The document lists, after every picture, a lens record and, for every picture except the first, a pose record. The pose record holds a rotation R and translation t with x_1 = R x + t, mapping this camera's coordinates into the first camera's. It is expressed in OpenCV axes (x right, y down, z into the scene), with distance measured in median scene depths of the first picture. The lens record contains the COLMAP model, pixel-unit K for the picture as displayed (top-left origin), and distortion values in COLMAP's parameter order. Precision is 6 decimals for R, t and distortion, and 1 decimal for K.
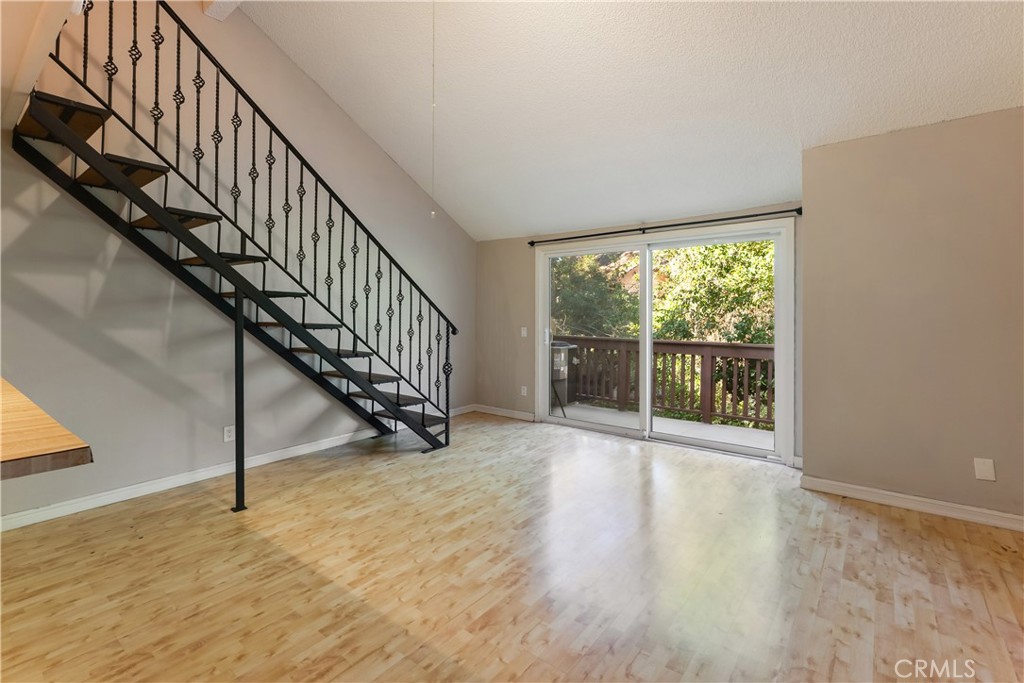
lens RADIAL K [[479.6, 0, 474.9], [0, 479.6, 344.0], [0, 0, 1]] dist [-0.000713, -0.000032]
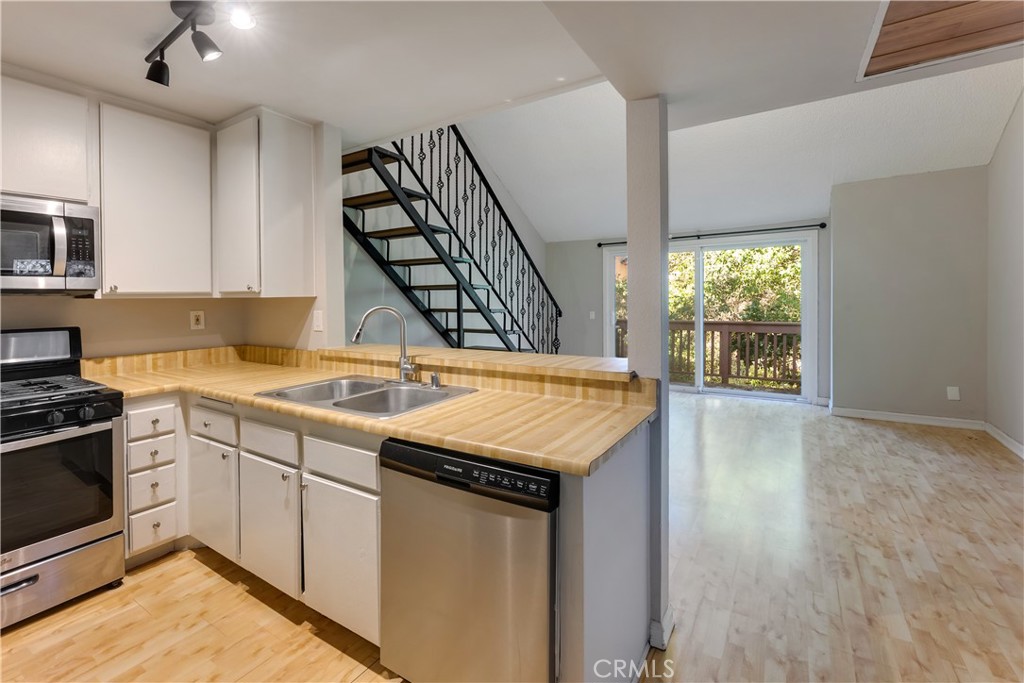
lens RADIAL K [[453.9, 0, 483.5], [0, 453.9, 339.6], [0, 0, 1]] dist [-0.000507, -0.000171]
pose [[0.994473, -0.020708, 0.102928, -0.429413], [0.019114, 0.999682, 0.016455, 0.019798], [-0.103236, -0.014396, 0.994553, -0.224016]]
